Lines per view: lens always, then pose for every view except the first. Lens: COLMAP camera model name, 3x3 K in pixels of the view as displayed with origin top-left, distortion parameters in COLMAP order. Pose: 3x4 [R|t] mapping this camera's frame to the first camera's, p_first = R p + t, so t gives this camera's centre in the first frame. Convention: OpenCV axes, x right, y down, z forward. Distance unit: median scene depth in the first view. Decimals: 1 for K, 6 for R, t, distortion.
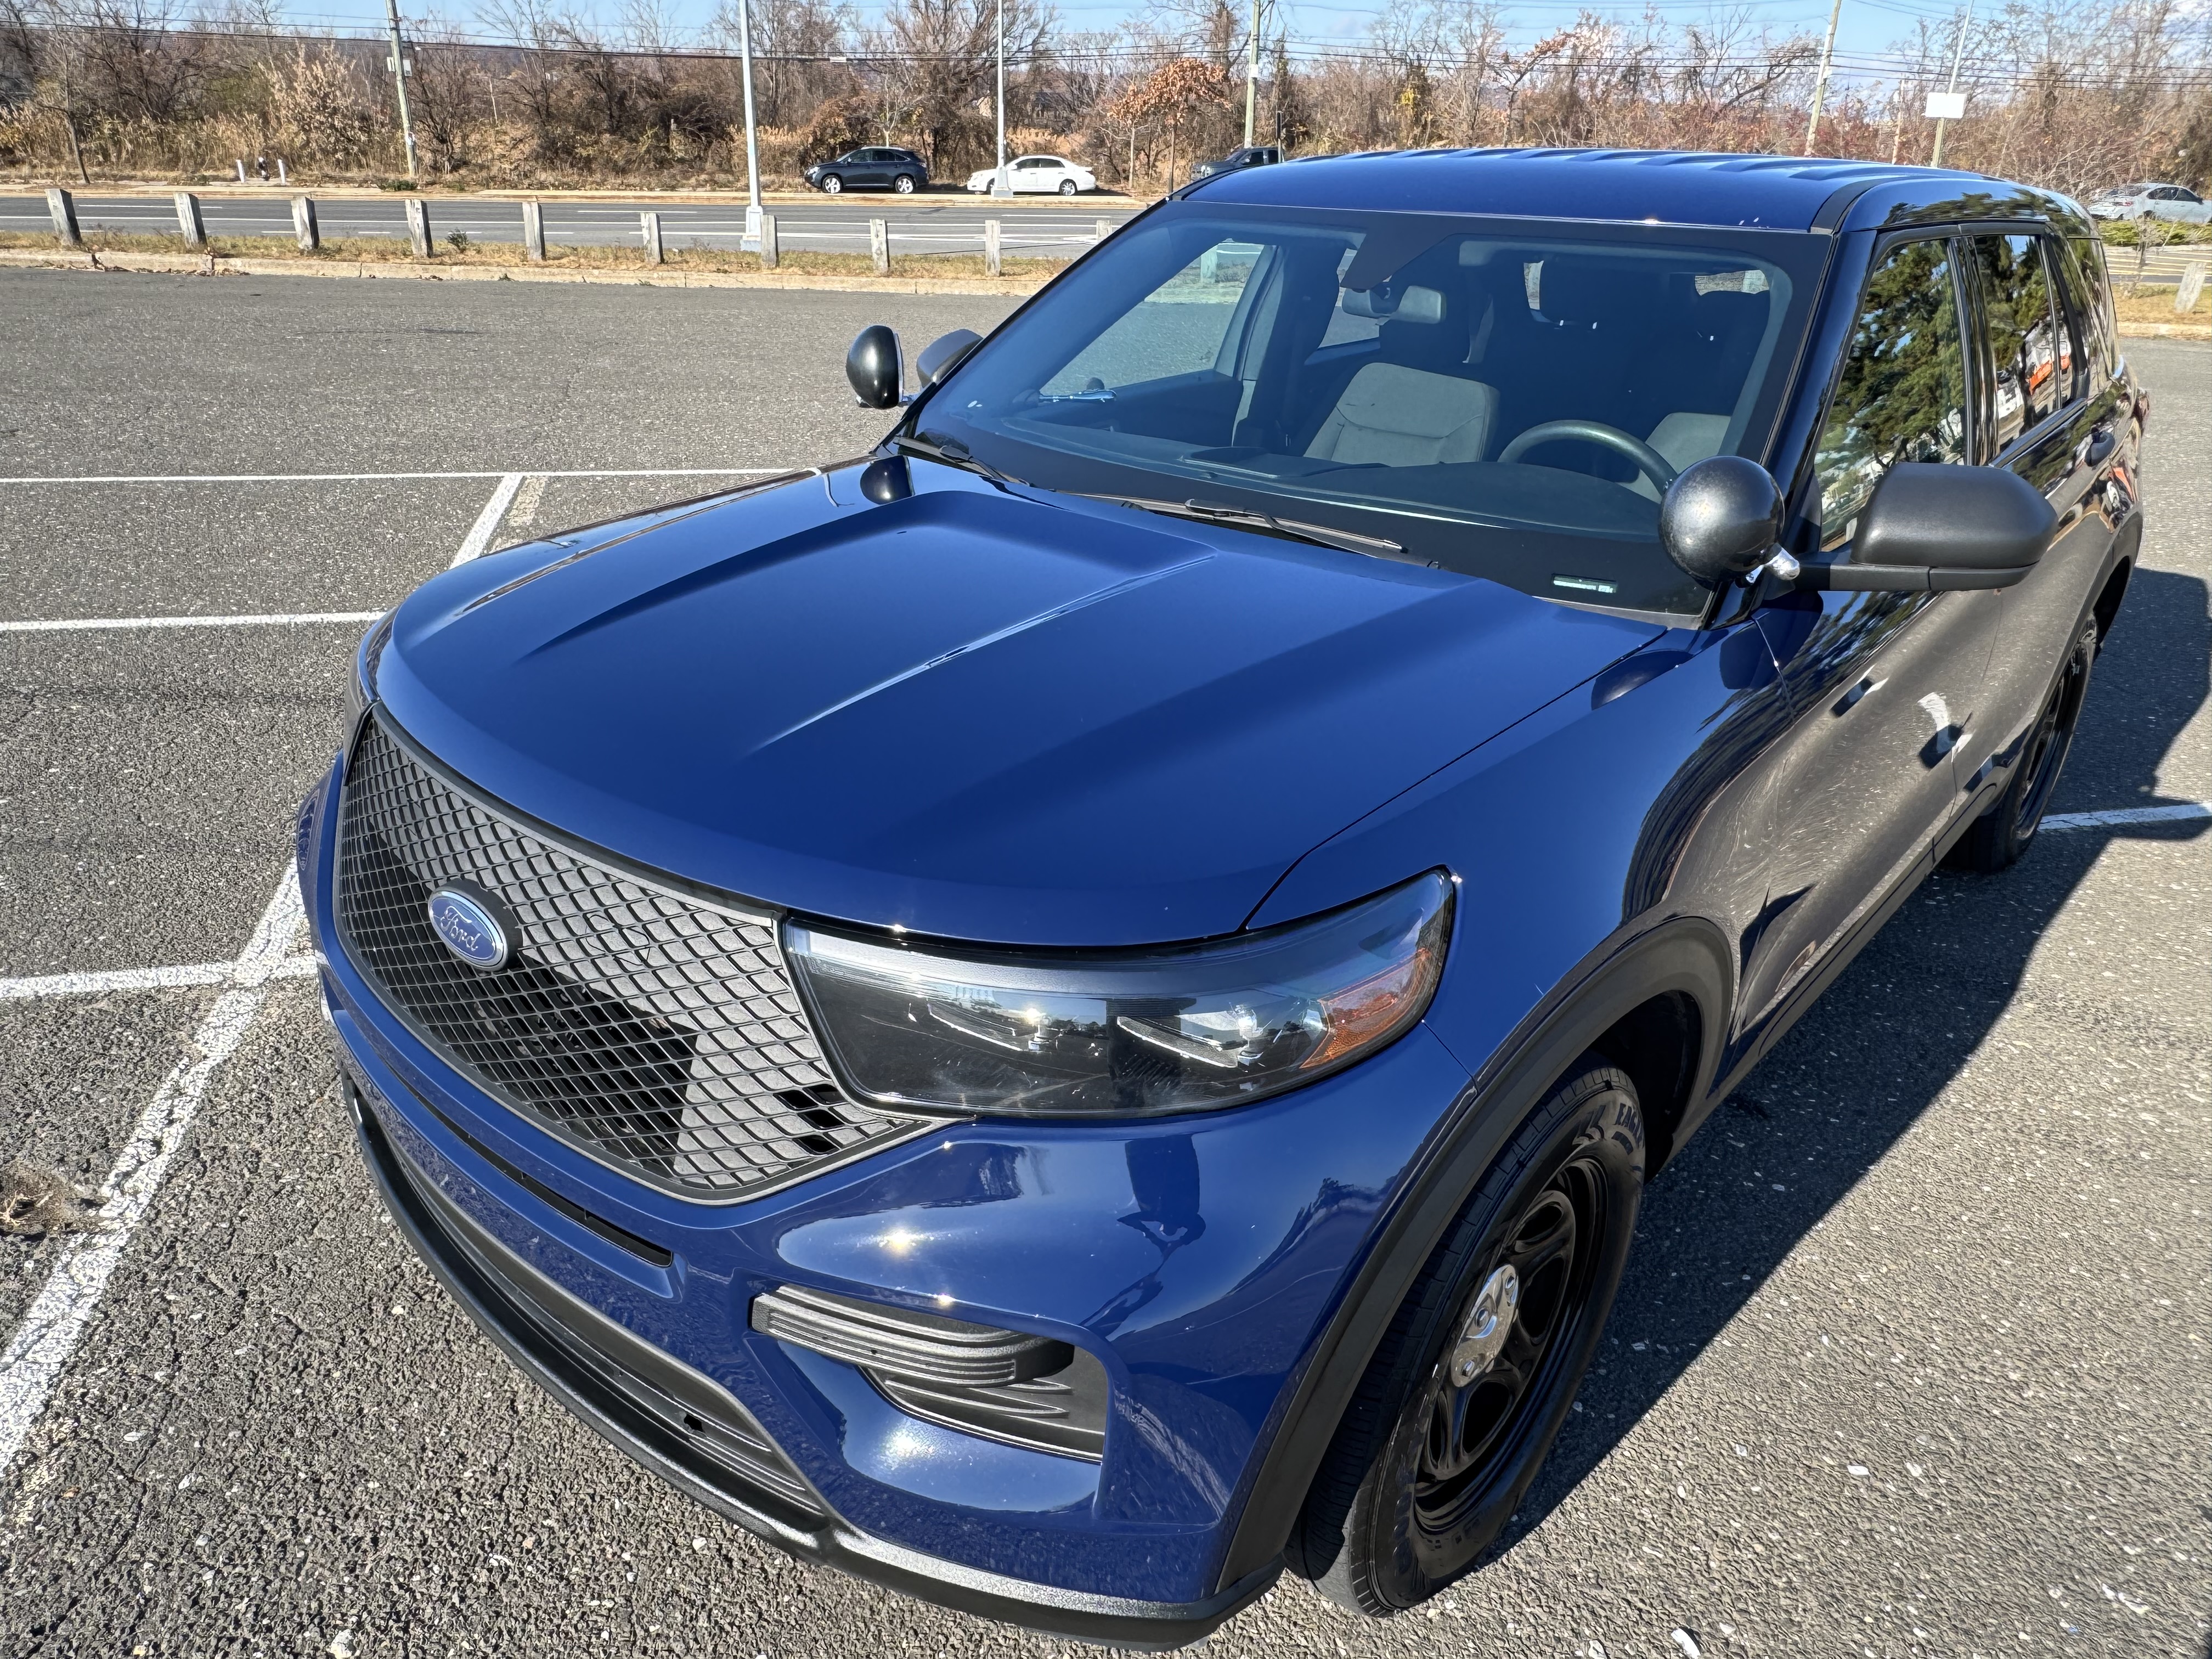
lens RADIAL K [[1470.4, 0, 1100.6], [0, 1470.4, 838.3], [0, 0, 1]] dist [-0.001377, 0.000551]
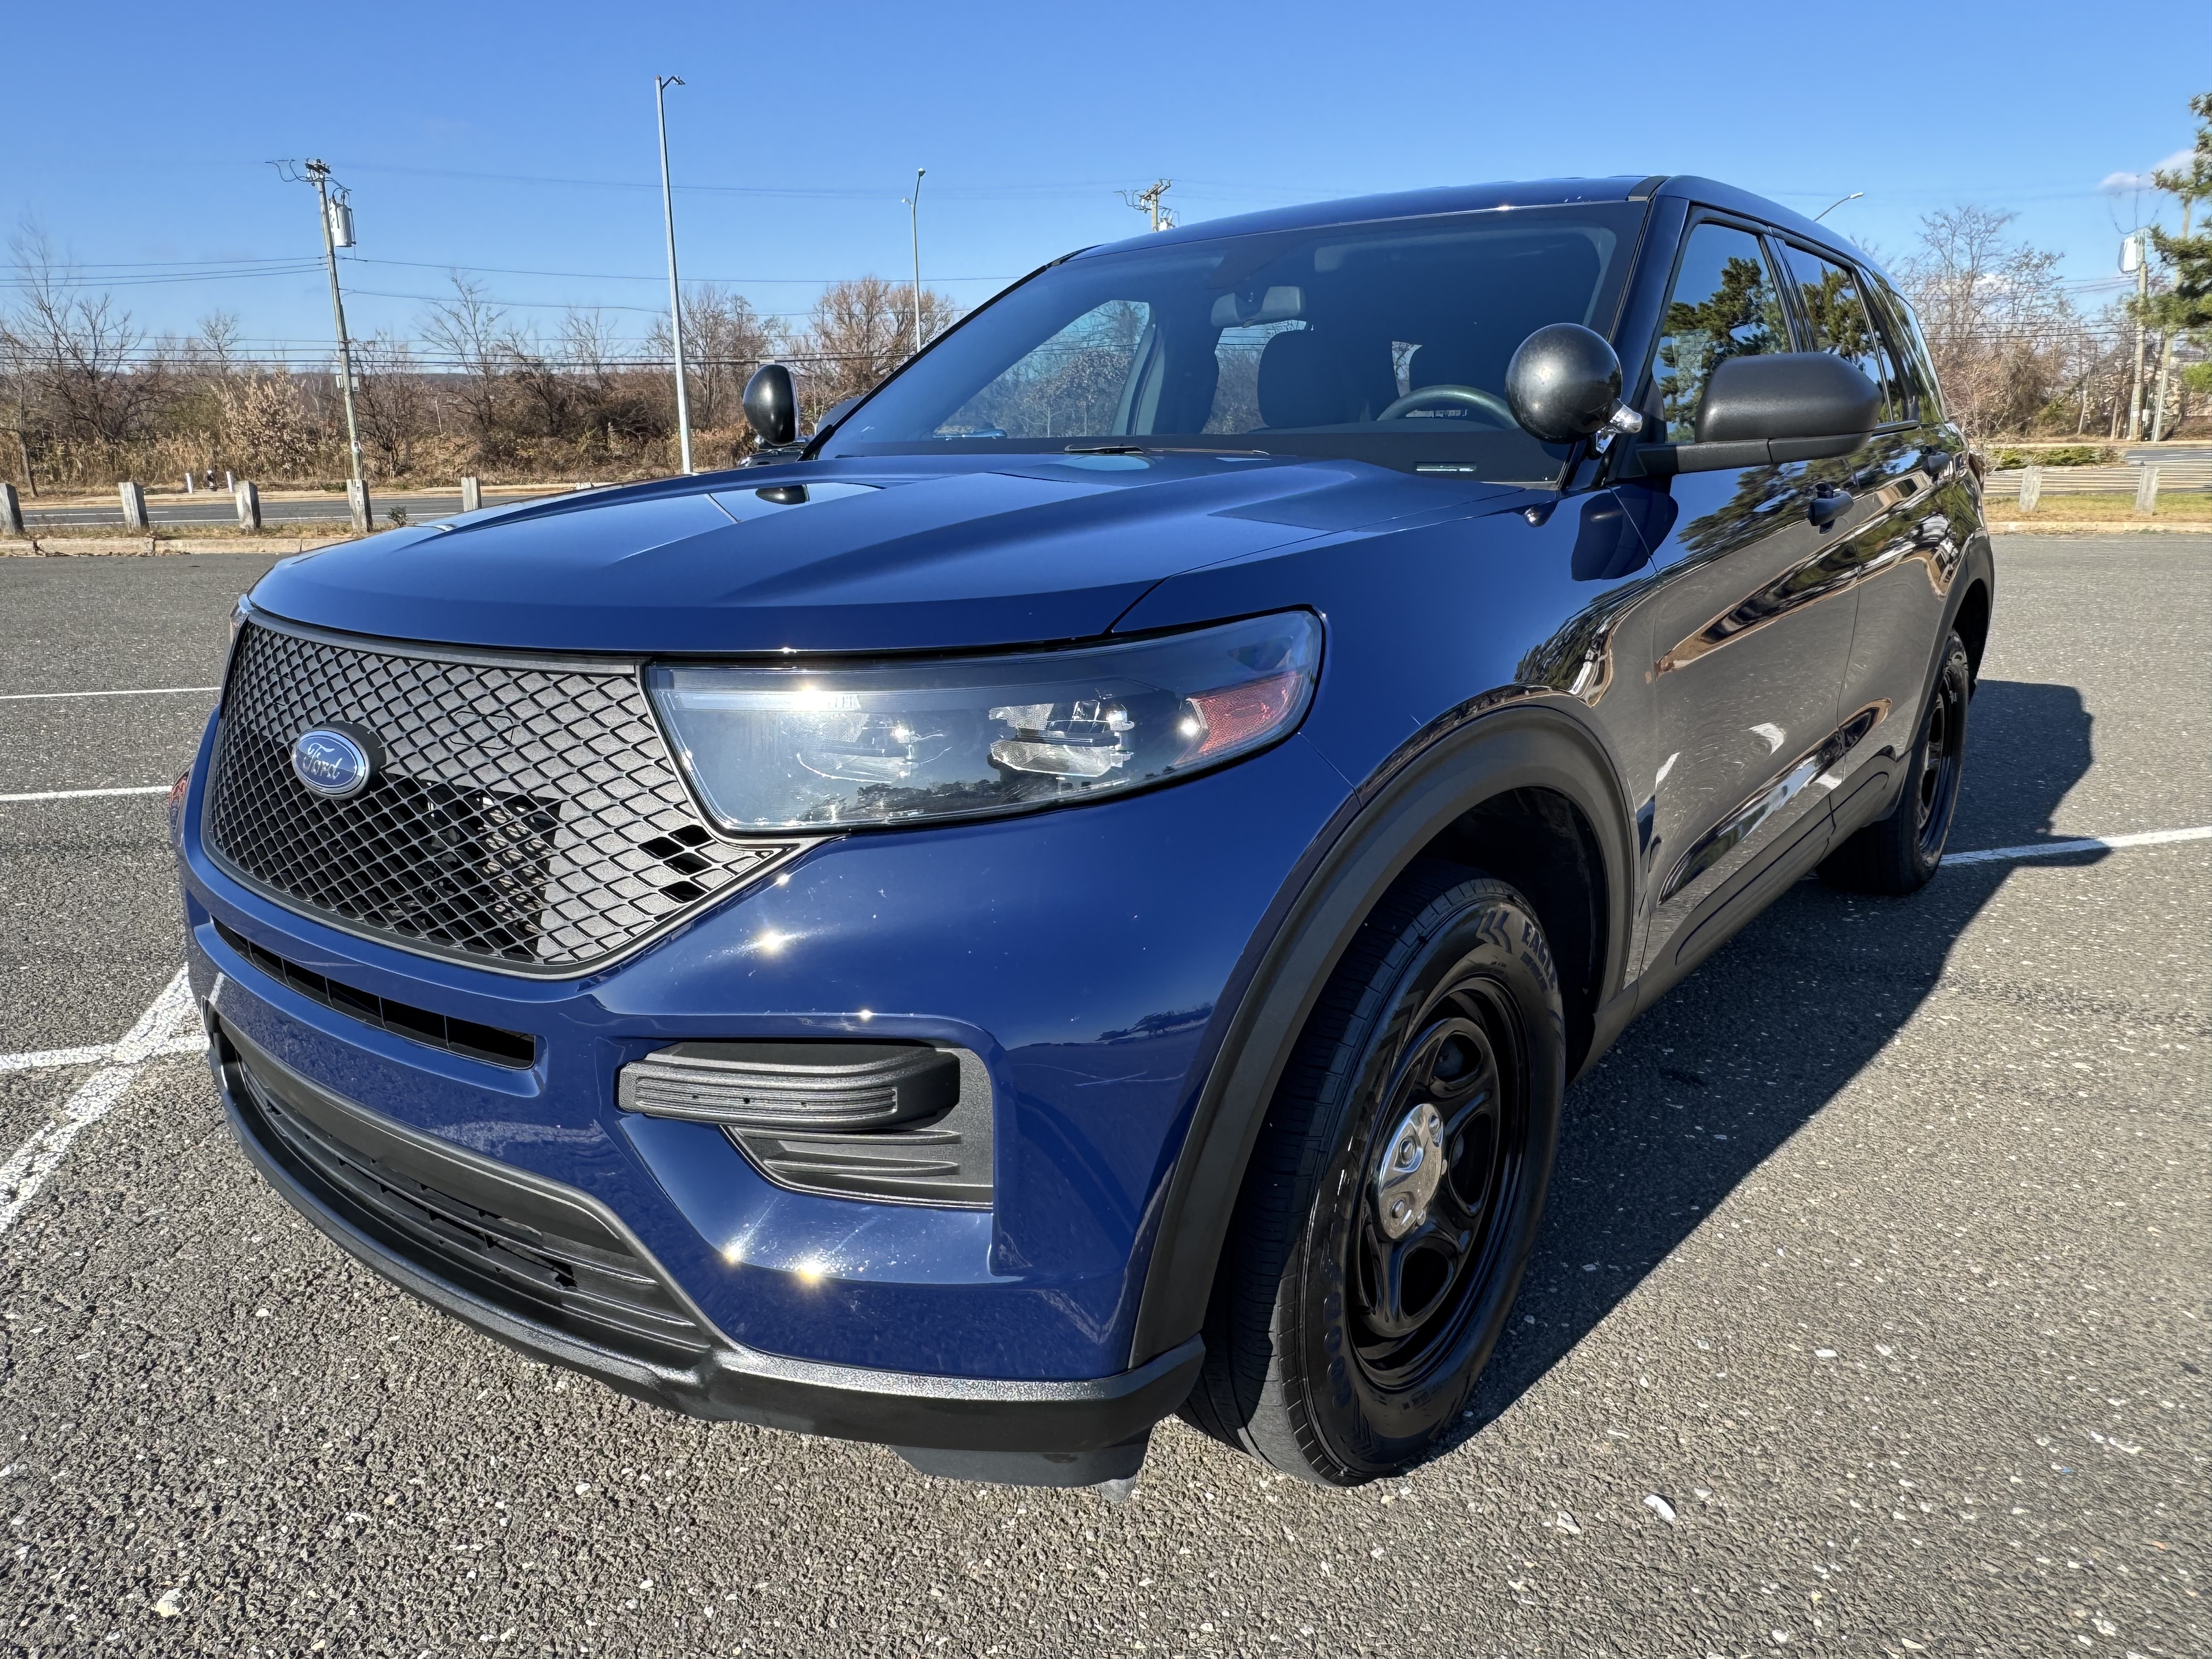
lens RADIAL K [[1470.4, 0, 1100.6], [0, 1470.4, 838.3], [0, 0, 1]] dist [-0.001377, 0.000551]
pose [[0.997755, -0.052600, 0.041449, 0.025309], [0.058869, 0.983959, -0.168400, 0.218777], [-0.031926, 0.170462, 0.984847, 0.023588]]
